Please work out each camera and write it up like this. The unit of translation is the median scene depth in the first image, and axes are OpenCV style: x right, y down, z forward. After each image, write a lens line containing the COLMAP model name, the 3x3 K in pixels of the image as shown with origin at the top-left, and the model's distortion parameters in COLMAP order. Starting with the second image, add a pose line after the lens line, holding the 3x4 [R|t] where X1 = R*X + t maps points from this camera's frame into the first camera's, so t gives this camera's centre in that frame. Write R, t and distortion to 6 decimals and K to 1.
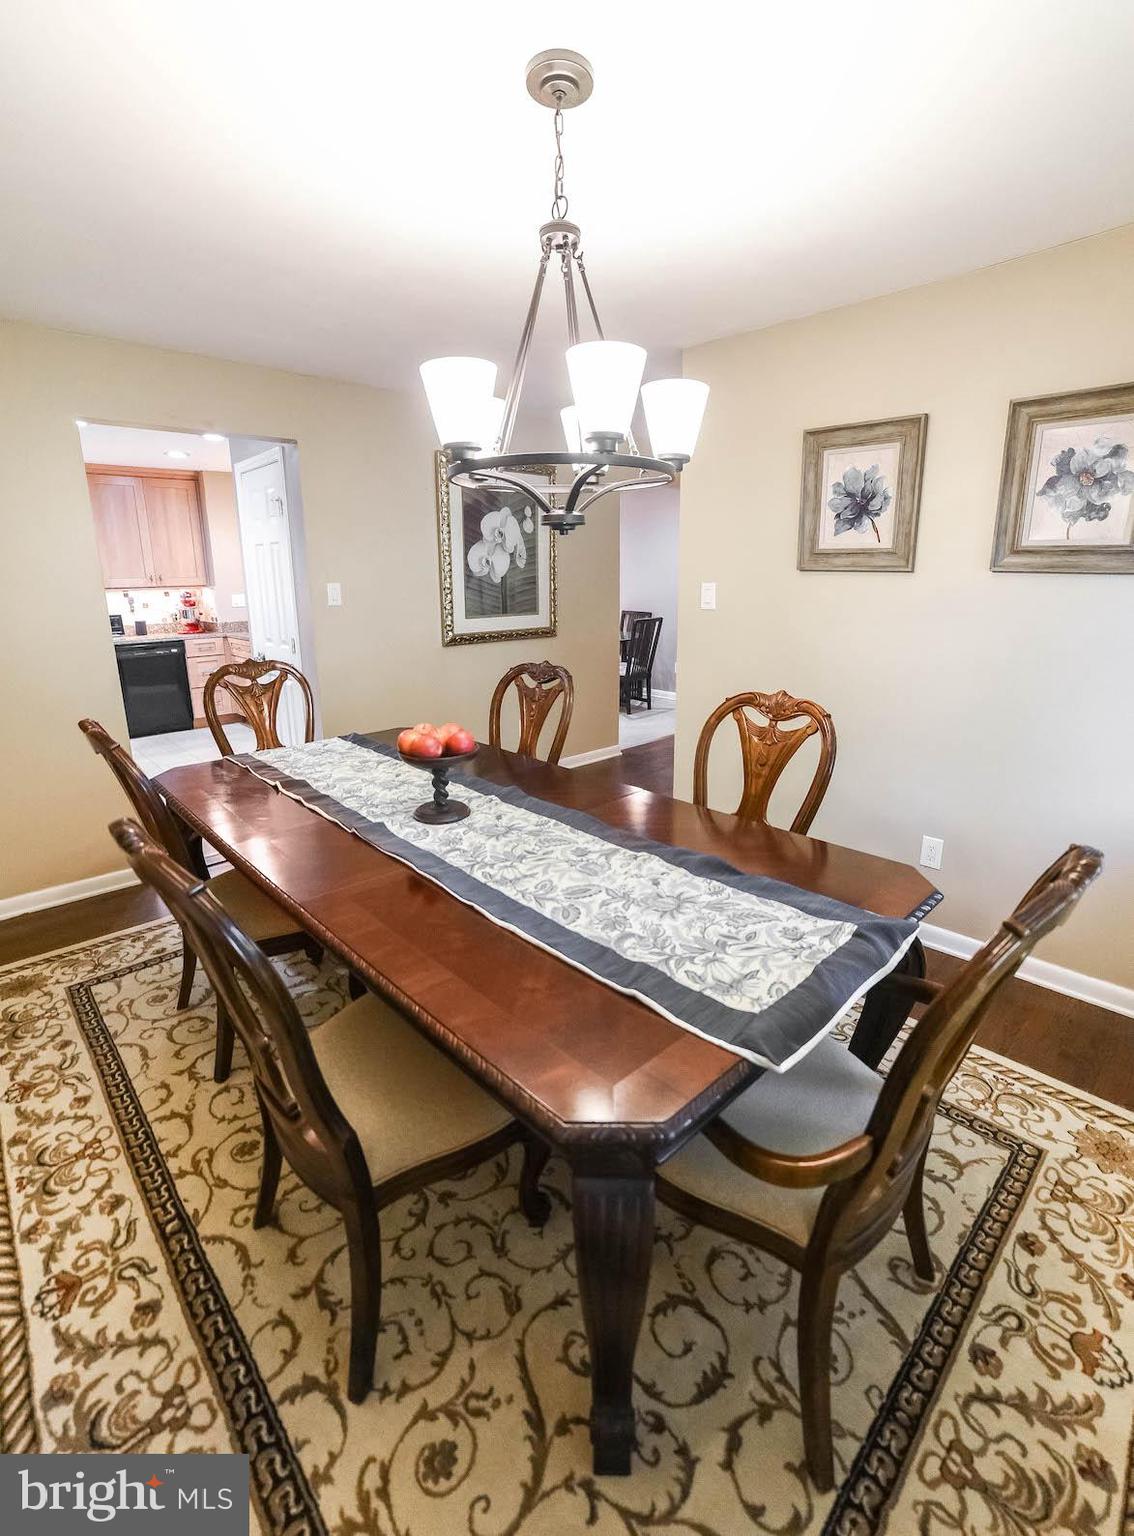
lens RADIAL K [[688.1, 0, 585.8], [0, 688.1, 749.5], [0, 0, 1]] dist [-0.076962, 0.031456]
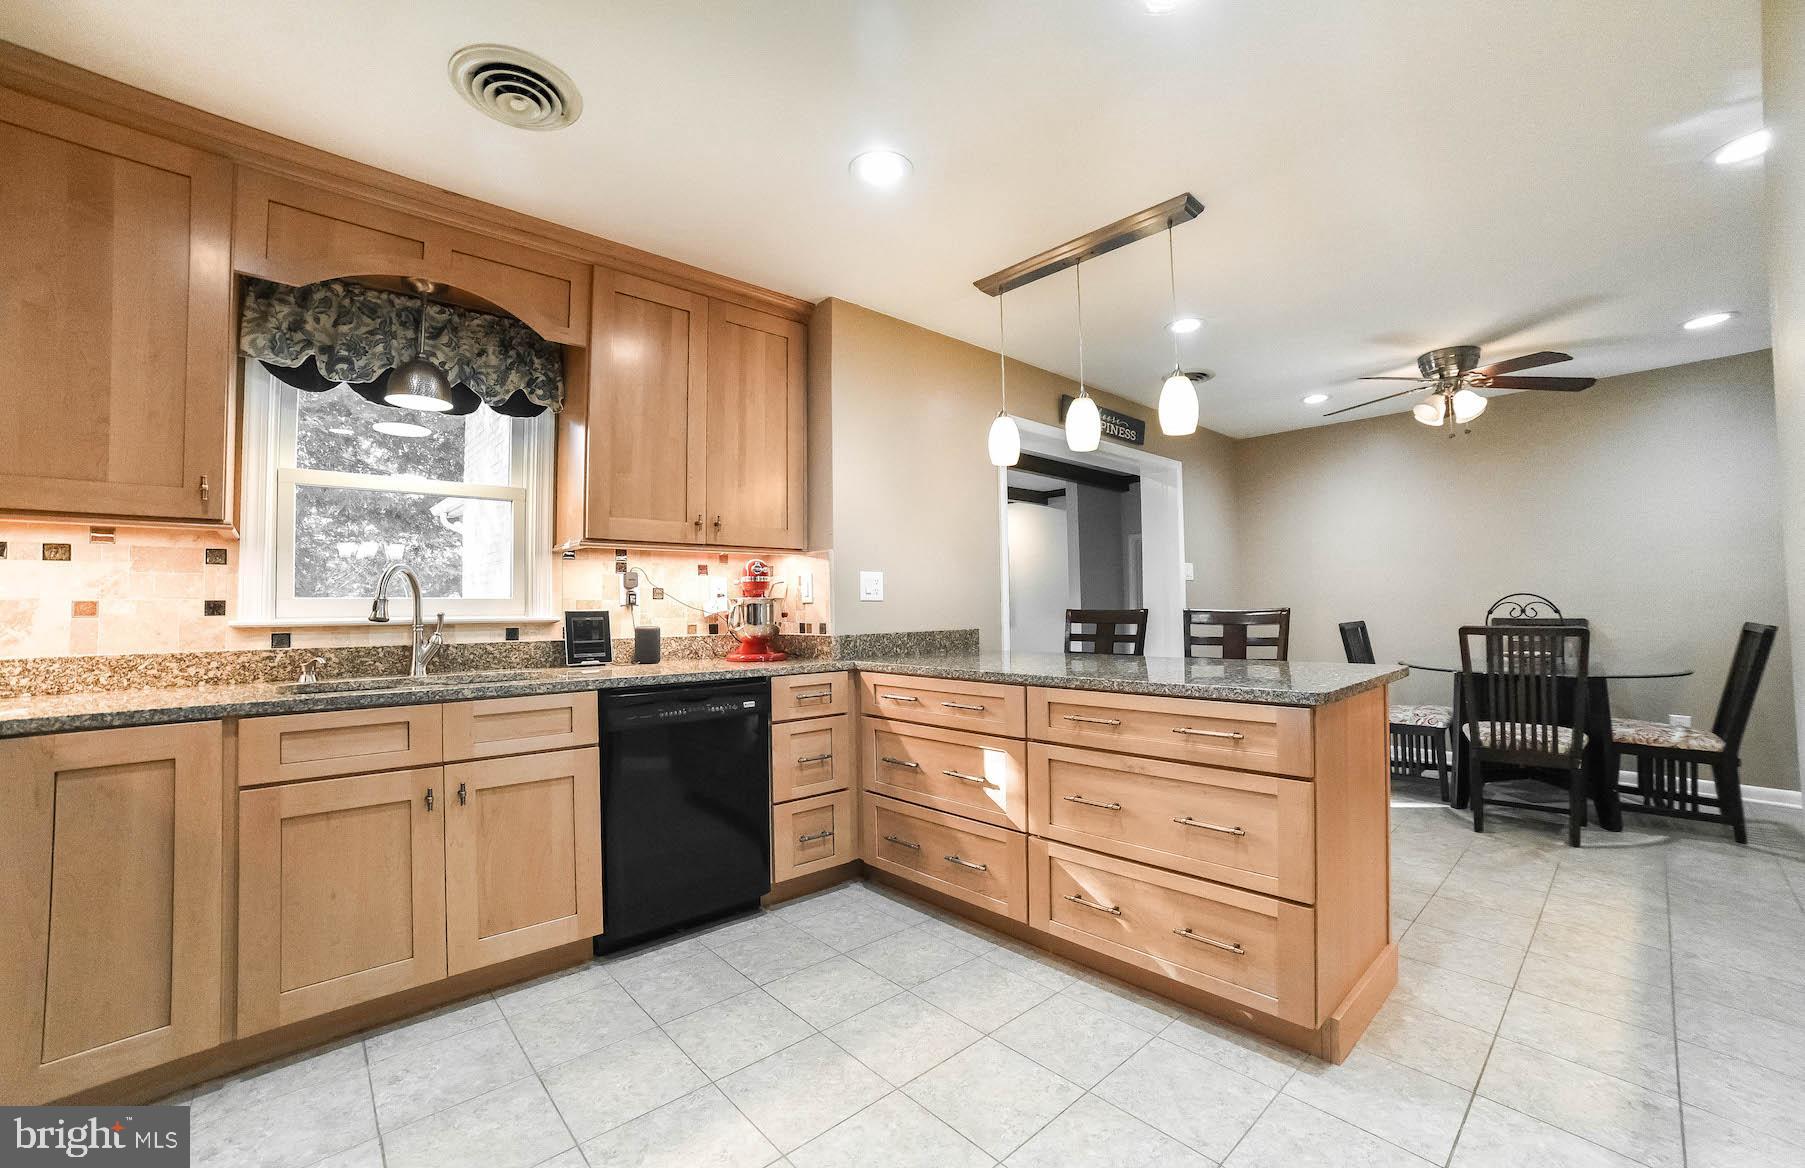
lens RADIAL K [[724.7, 0, 907.9], [0, 724.7, 586.9], [0, 0, 1]] dist [-0.094025, 0.035054]
pose [[0.999510, -0.007769, -0.030317, -1.797046], [-0.001027, 0.960035, -0.279879, -0.345584], [0.031280, 0.279773, 0.959557, 2.102549]]
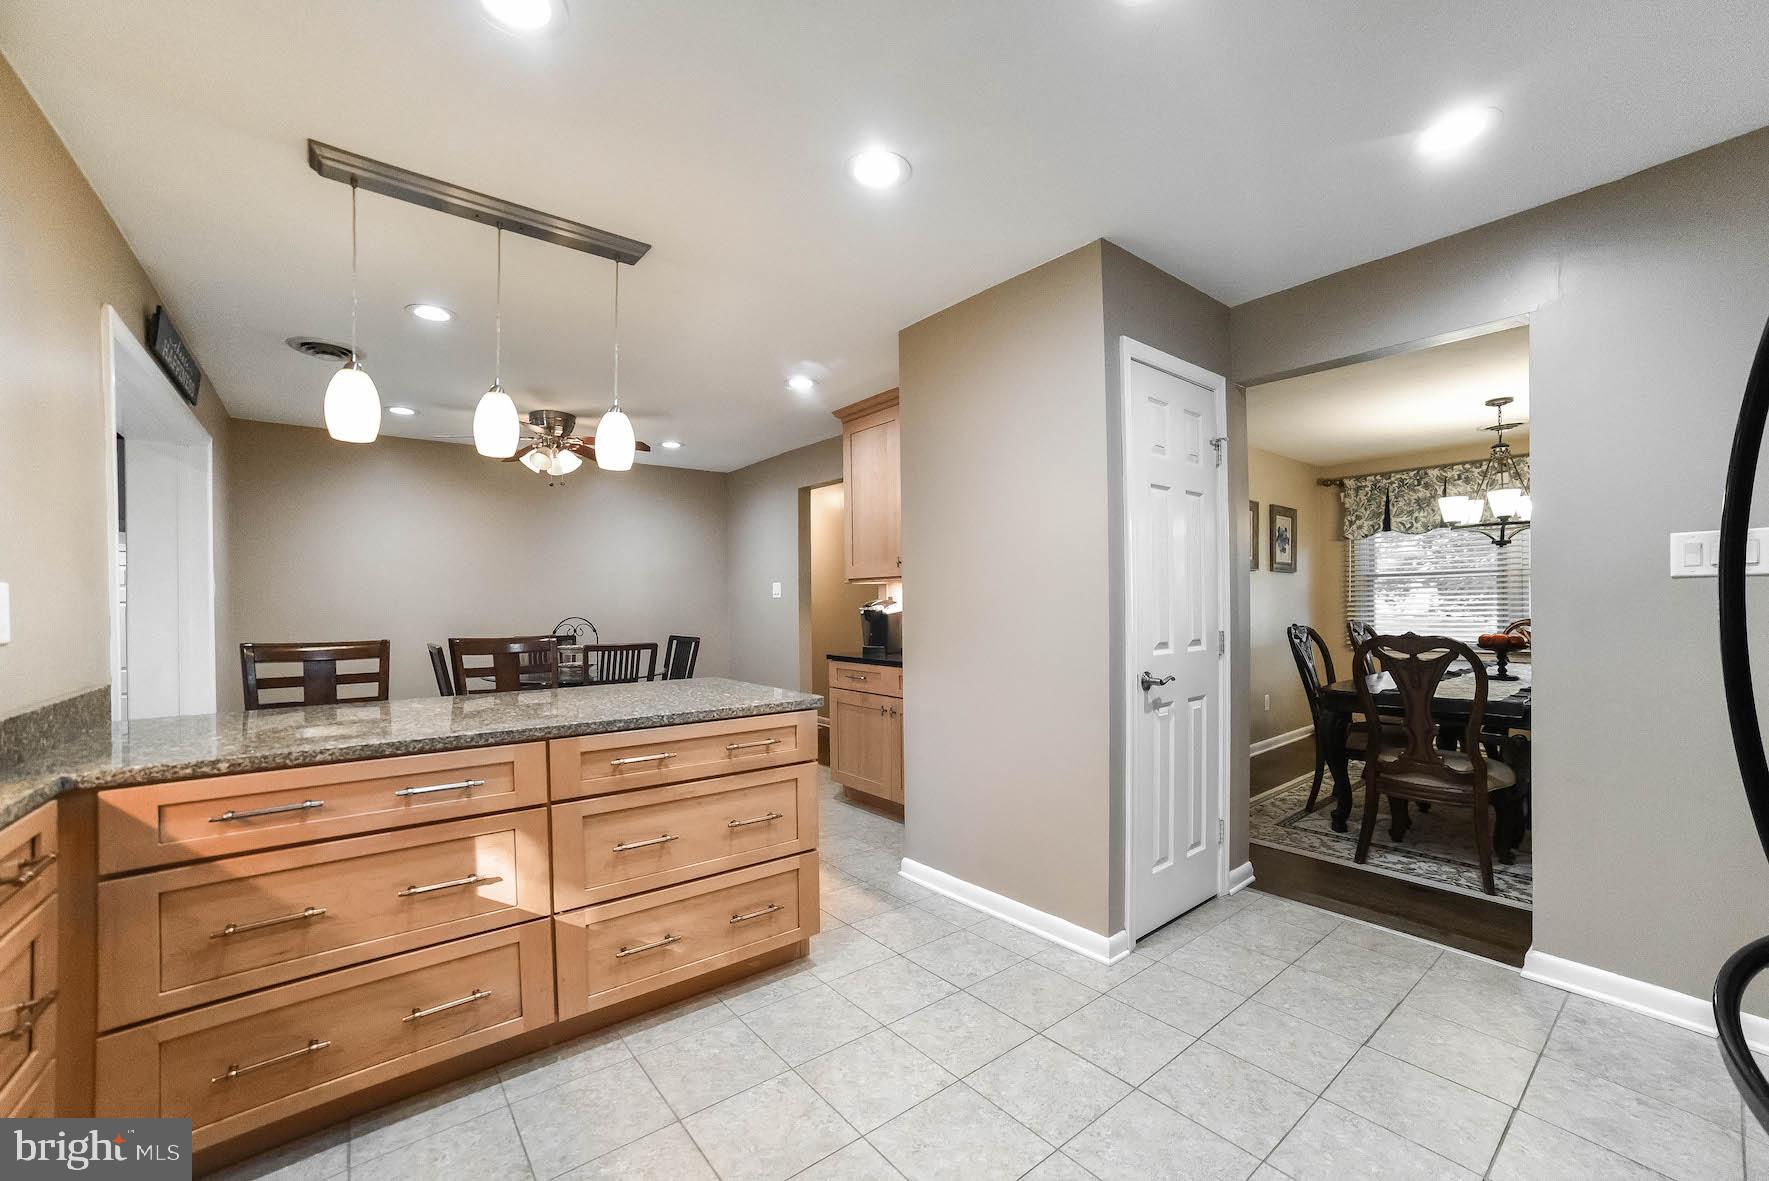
lens RADIAL K [[716.3, 0, 888.9], [0, 716.3, 607.8], [0, 0, 1]] dist [-0.085289, 0.036623]
pose [[0.097087, 0.001169, 0.995275, -2.588519], [0.260303, 0.965162, -0.026526, -0.559218], [-0.960633, 0.261649, 0.093400, 2.736563]]
